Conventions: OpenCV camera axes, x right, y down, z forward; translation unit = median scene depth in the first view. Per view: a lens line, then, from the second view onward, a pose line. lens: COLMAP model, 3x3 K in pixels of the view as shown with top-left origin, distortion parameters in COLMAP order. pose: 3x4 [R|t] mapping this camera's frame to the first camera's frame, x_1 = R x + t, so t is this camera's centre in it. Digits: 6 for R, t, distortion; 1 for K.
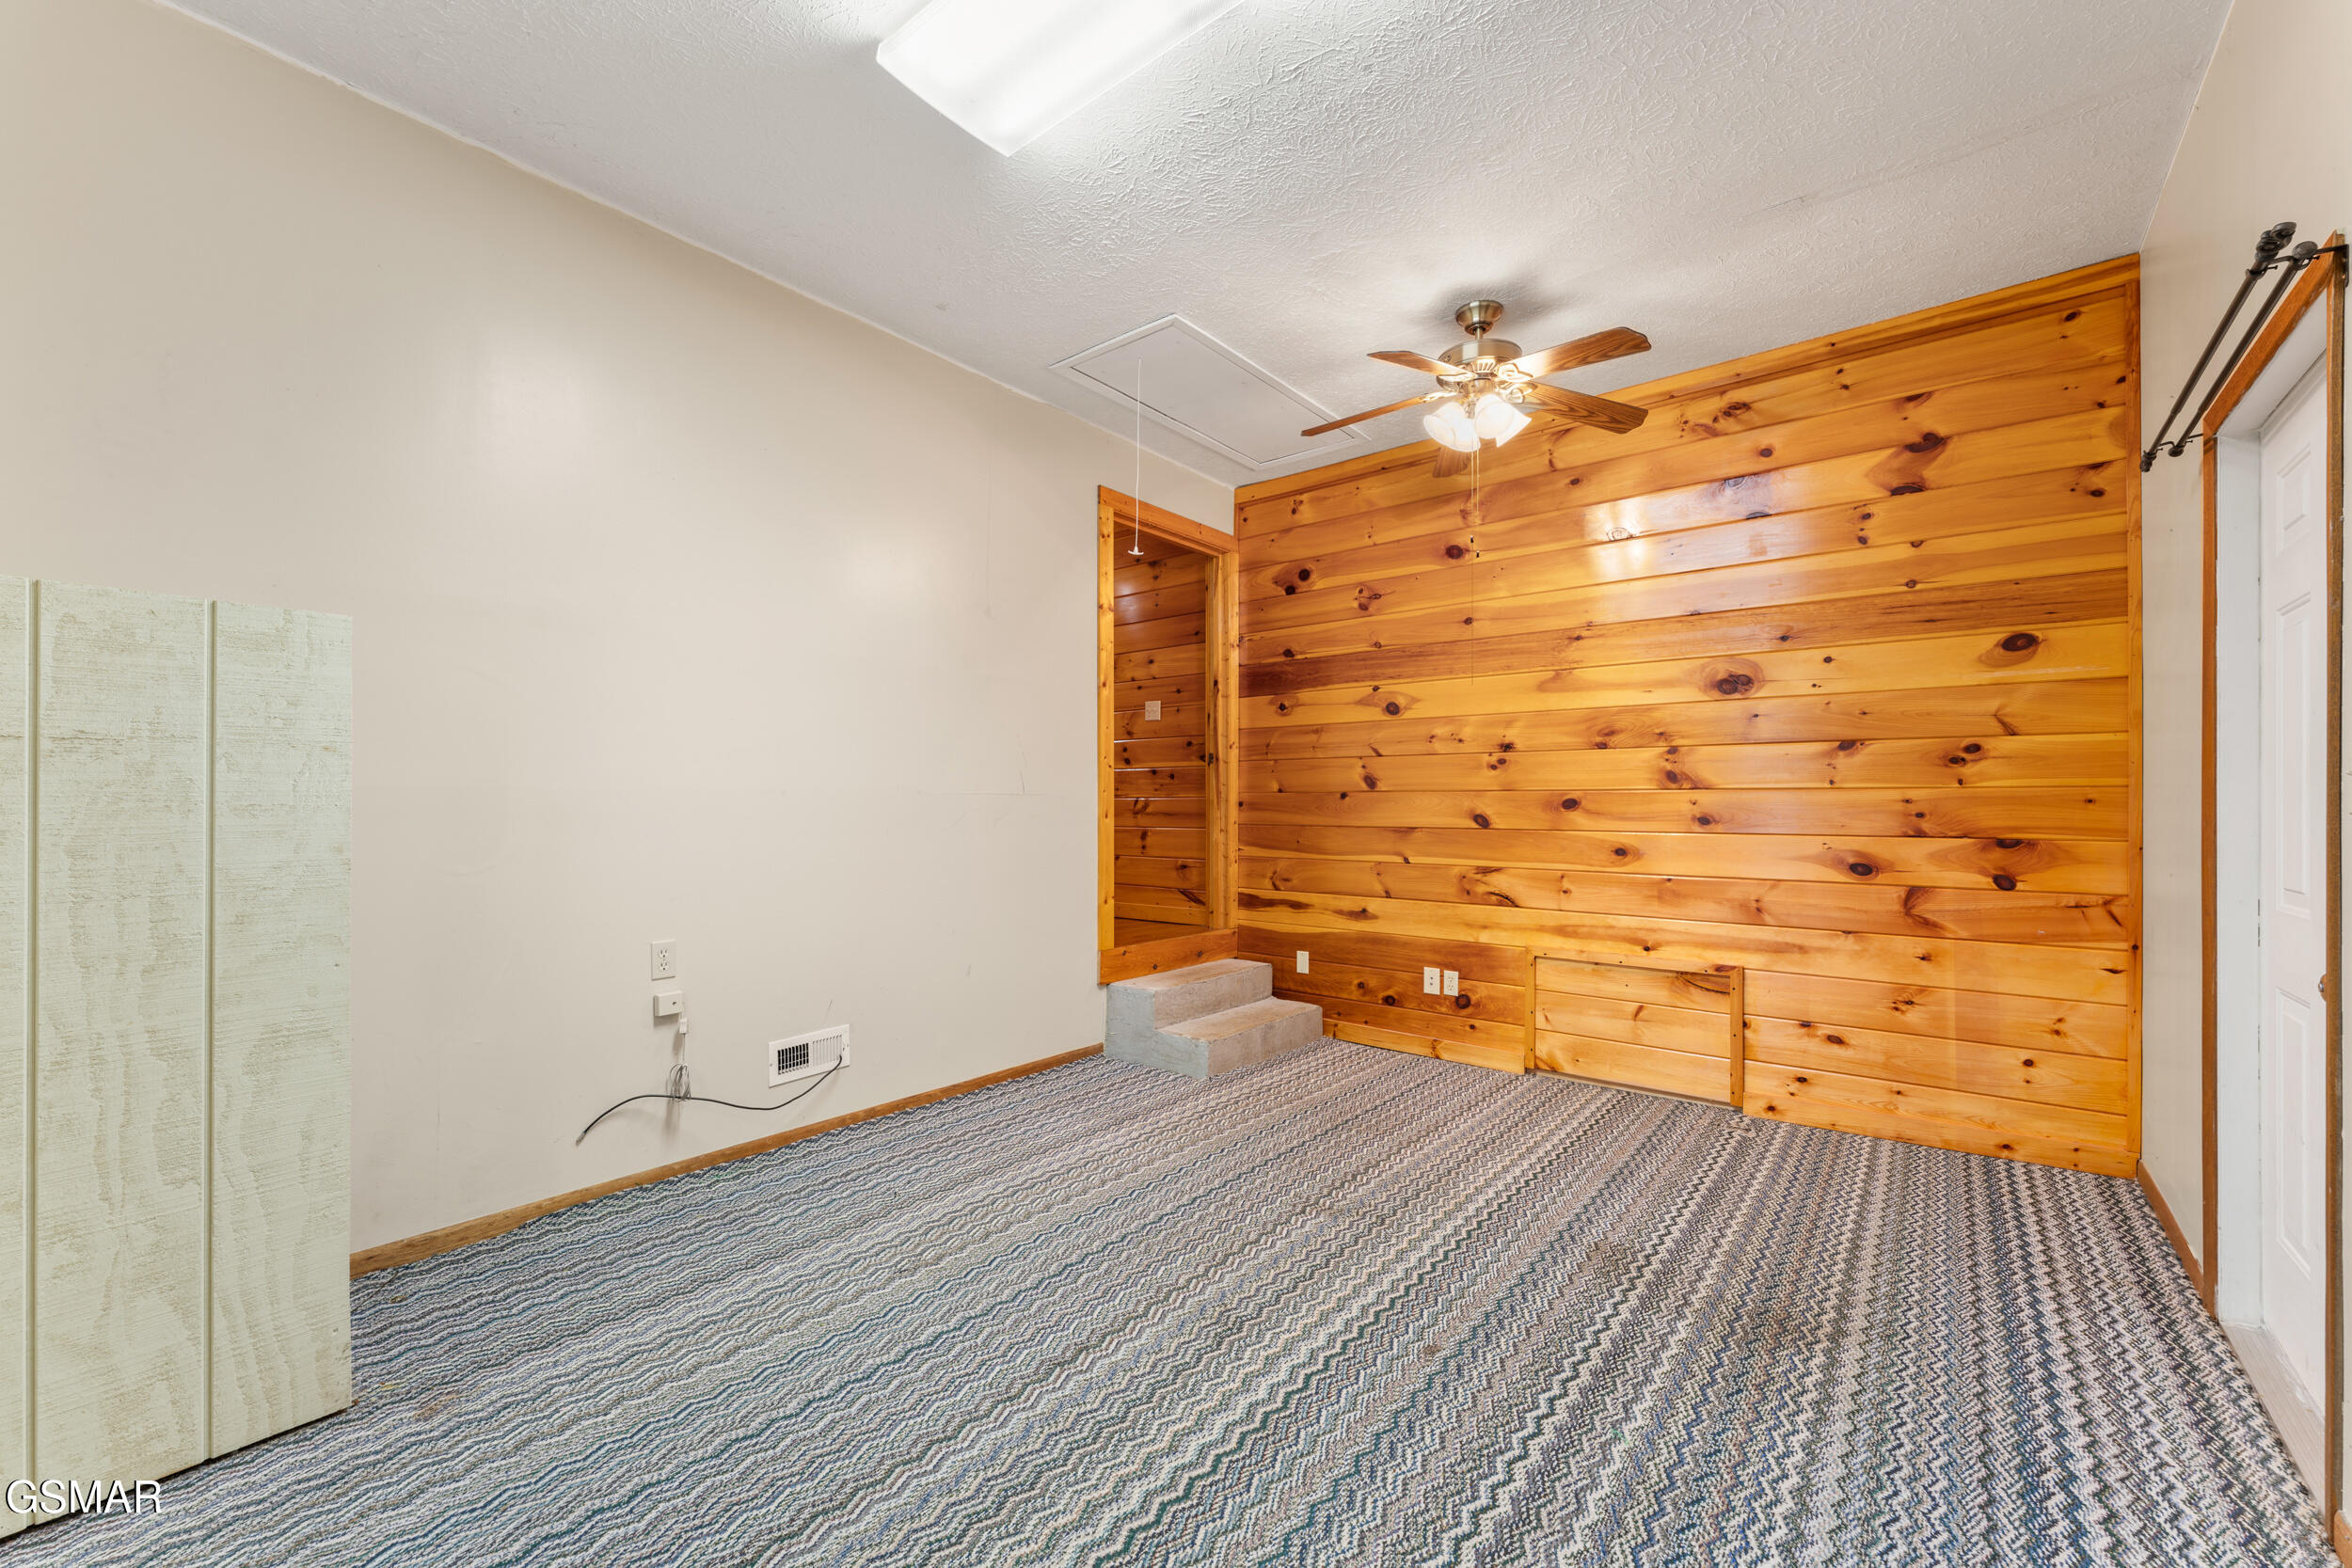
lens RADIAL K [[946.2, 0, 1173.2], [0, 946.2, 796.0], [0, 0, 1]] dist [-0.000003, -0.000913]
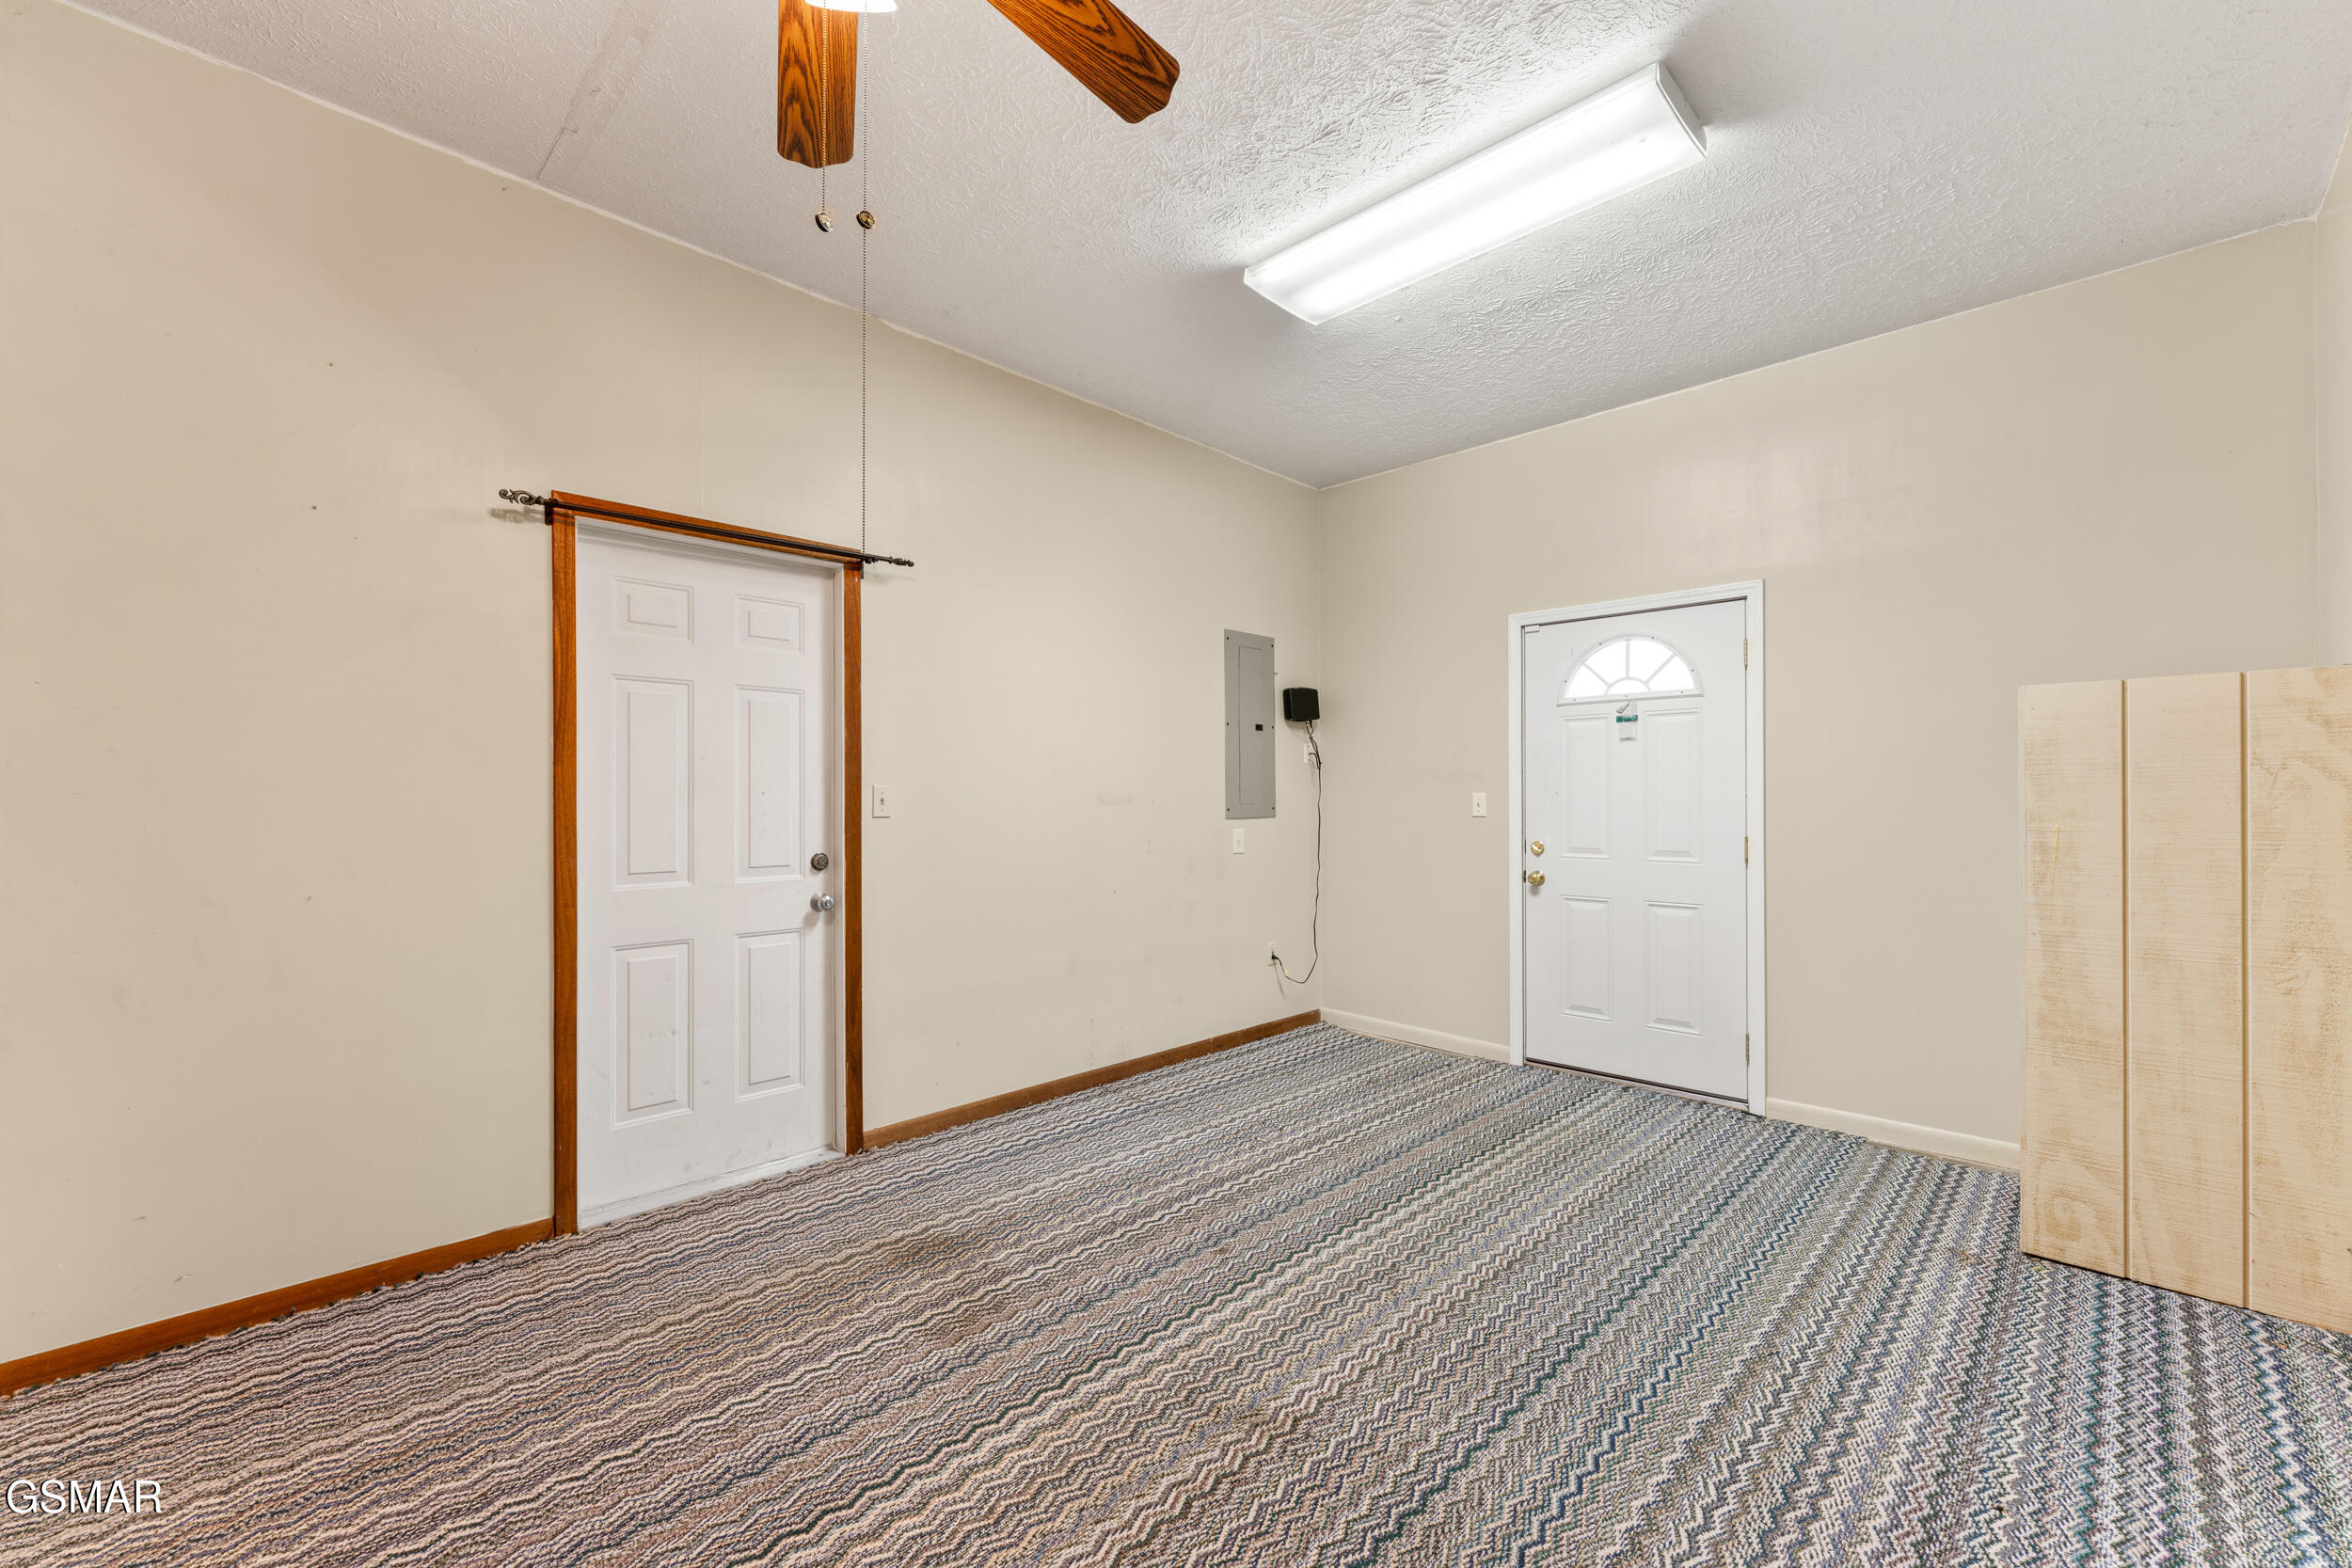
lens RADIAL K [[946.2, 0, 1176.9], [0, 946.2, 793.6], [0, 0, 1]] dist [-0.000003, -0.000913]
pose [[-0.995398, -0.002287, 0.095803, 0.183221], [-0.003602, 0.999902, -0.013555, -0.004848], [-0.095763, -0.013838, -0.995308, 1.958918]]
